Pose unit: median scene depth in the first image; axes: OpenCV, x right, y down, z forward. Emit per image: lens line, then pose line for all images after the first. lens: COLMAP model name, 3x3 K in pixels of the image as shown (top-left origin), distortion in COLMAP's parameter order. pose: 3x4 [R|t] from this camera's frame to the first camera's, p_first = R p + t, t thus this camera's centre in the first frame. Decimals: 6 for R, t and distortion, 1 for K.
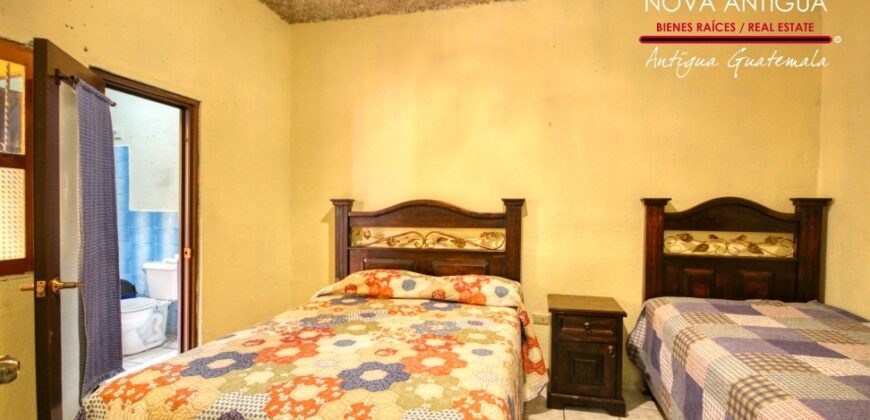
lens RADIAL K [[402.2, 0, 439.3], [0, 402.2, 214.5], [0, 0, 1]] dist [0.000077, -0.000662]
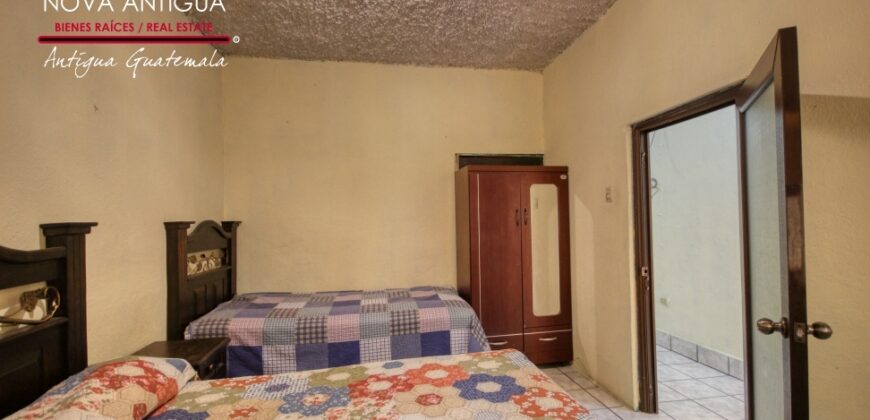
lens RADIAL K [[413.9, 0, 439.4], [0, 413.9, 213.7], [0, 0, 1]] dist [-0.002864, -0.000850]
pose [[-0.406536, 0.018722, 0.913443, -0.539690], [0.040659, 0.999170, -0.002384, -0.029375], [-0.912729, 0.036171, -0.406960, 0.747140]]
